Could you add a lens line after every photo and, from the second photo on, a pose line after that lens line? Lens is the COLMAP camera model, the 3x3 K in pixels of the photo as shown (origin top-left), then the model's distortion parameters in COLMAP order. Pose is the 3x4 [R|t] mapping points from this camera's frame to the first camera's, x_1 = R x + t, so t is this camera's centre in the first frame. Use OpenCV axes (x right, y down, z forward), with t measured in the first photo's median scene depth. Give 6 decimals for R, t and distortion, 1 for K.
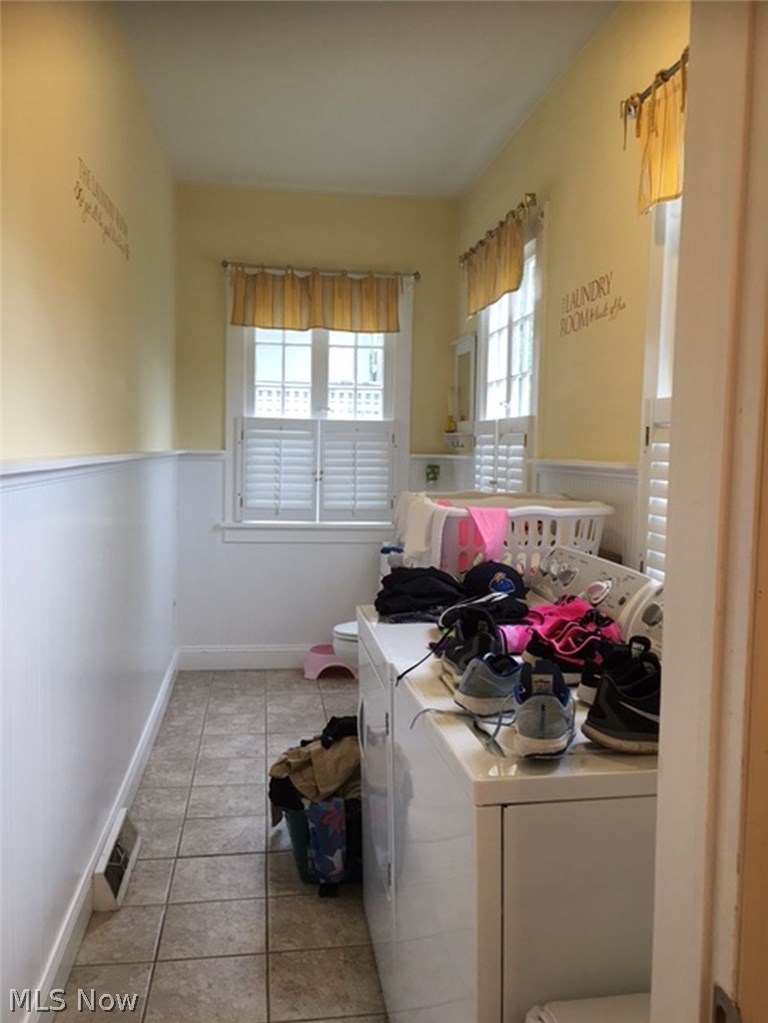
lens RADIAL K [[877.8, 0, 389.8], [0, 877.8, 513.7], [0, 0, 1]] dist [0.053537, -0.033766]
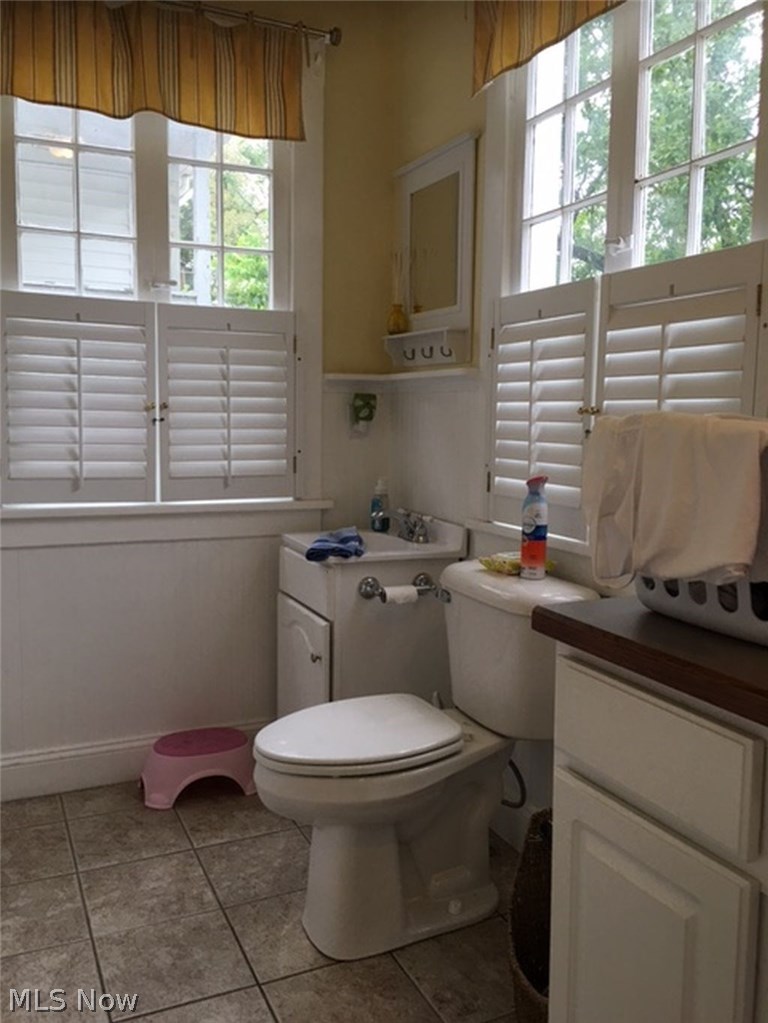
lens RADIAL K [[877.8, 0, 374.7], [0, 877.8, 505.8], [0, 0, 1]] dist [0.053537, -0.033766]
pose [[0.960844, -0.035974, 0.274744, -0.103362], [0.026979, 0.998971, 0.036451, -0.003944], [-0.275773, -0.027612, 0.960826, 0.465546]]
